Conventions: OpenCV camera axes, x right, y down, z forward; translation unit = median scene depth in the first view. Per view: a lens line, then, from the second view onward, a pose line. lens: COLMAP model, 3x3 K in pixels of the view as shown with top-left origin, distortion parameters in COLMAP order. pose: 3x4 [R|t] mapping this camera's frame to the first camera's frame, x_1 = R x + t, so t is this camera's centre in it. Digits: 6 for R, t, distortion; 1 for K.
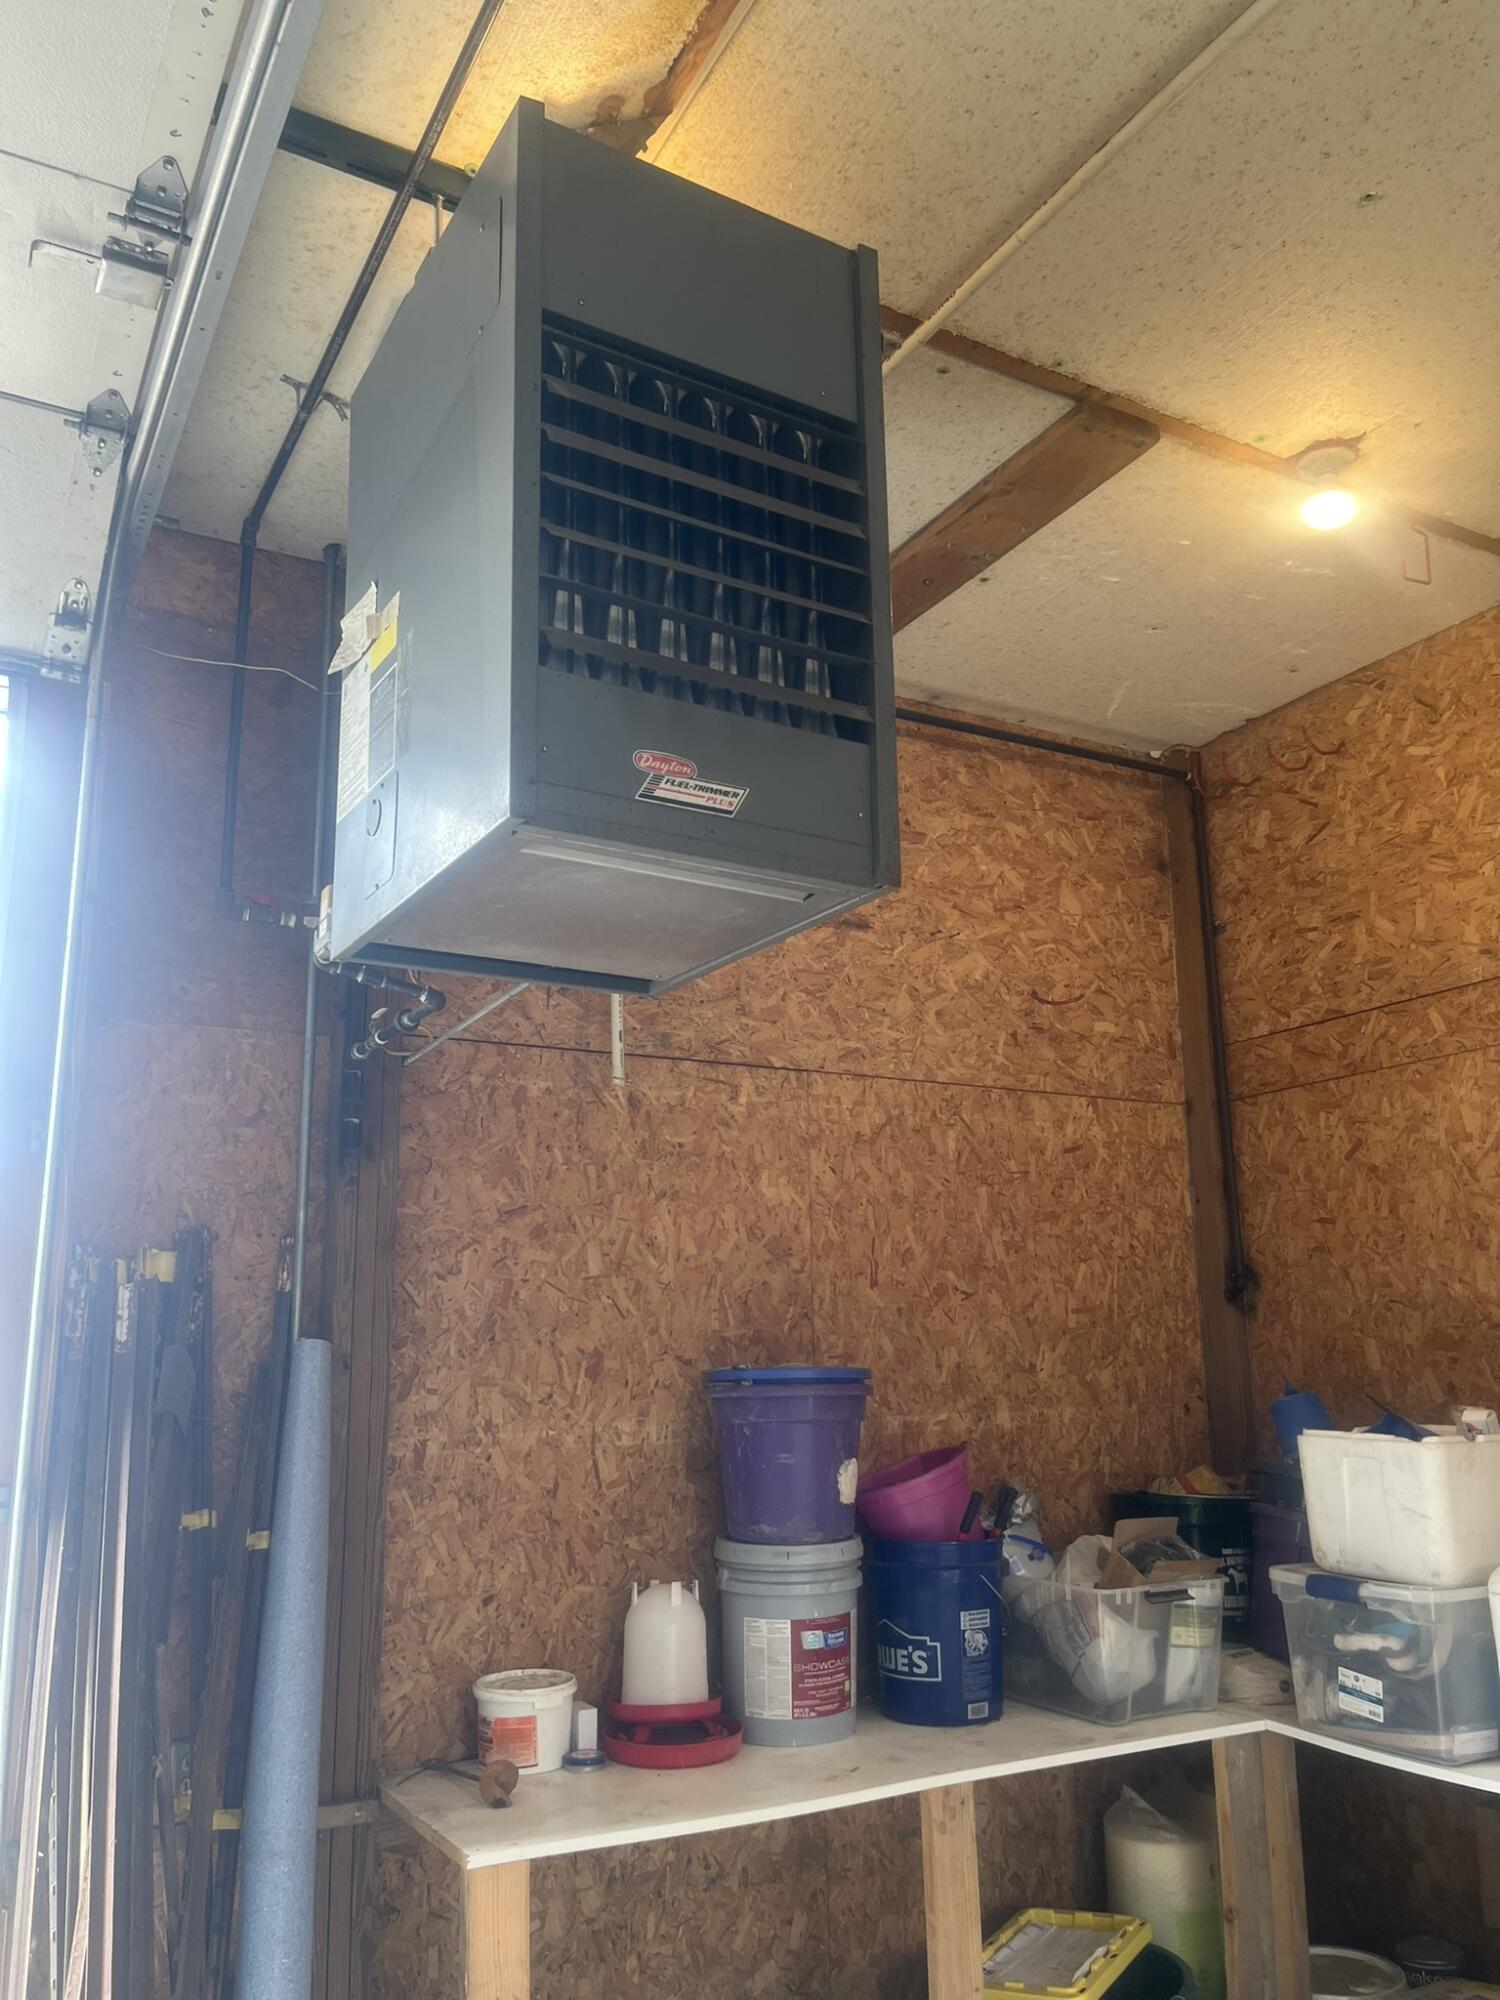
lens RADIAL K [[1534.0, 0, 750.0], [0, 1534.0, 1000.0], [0, 0, 1]] dist [0.077146, -0.078723]
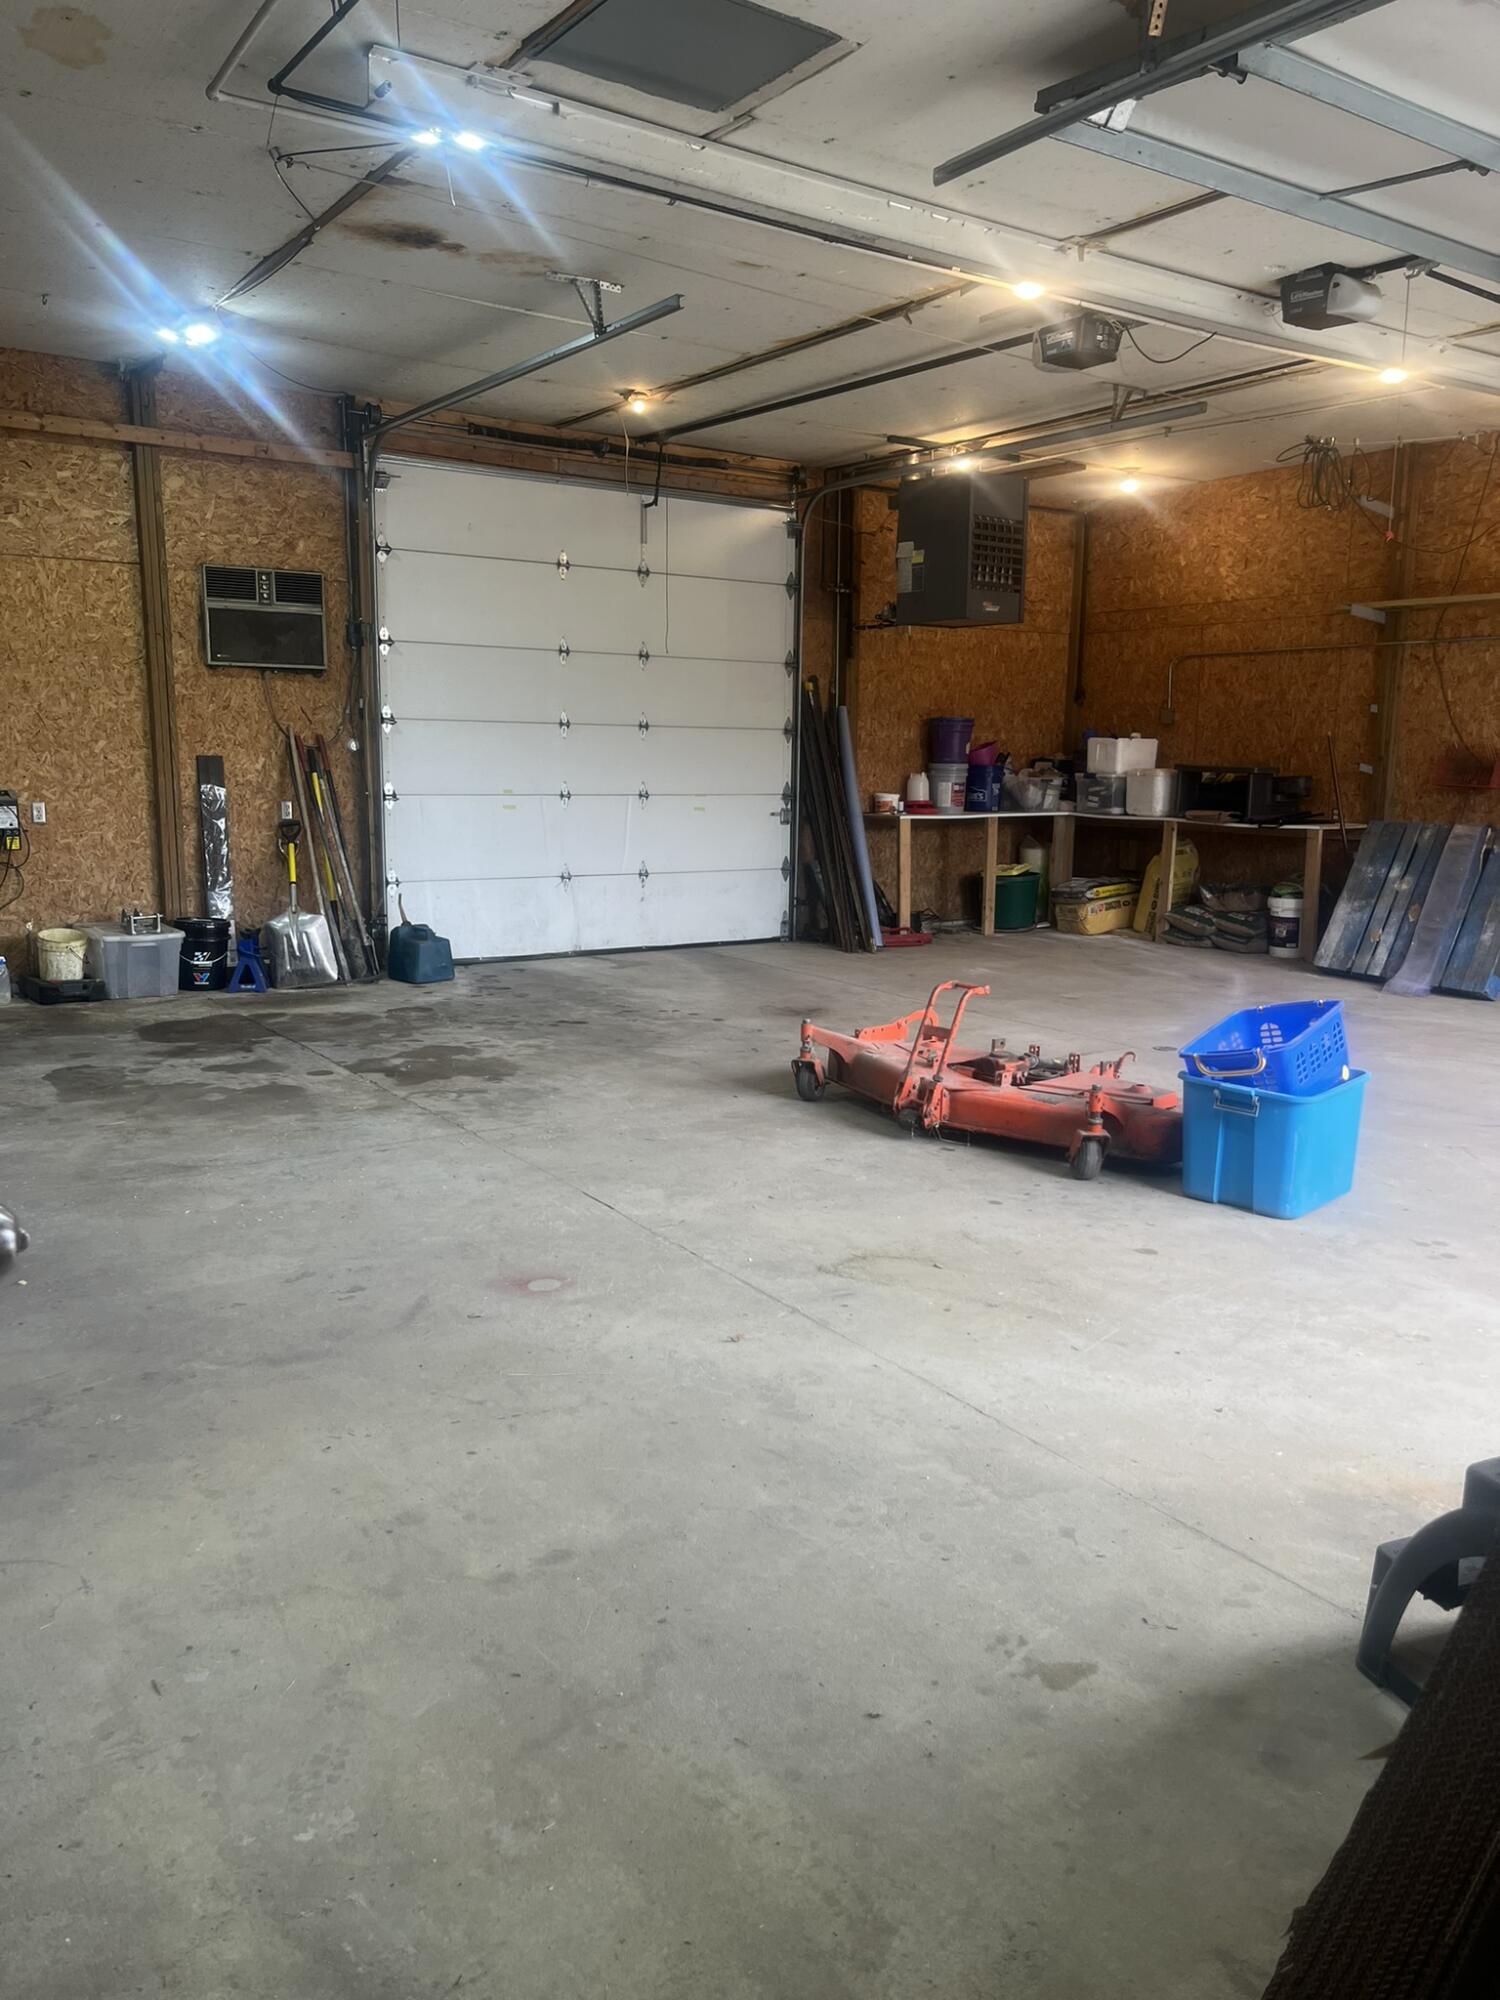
lens RADIAL K [[1505.7, 0, 785.6], [0, 1505.7, 999.5], [0, 0, 1]] dist [0.064731, -0.077066]
pose [[0.993970, 0.009850, 0.109208, -0.713189], [-0.051404, 0.921594, 0.384737, -0.471949], [-0.096856, -0.388031, 0.916543, -2.352092]]
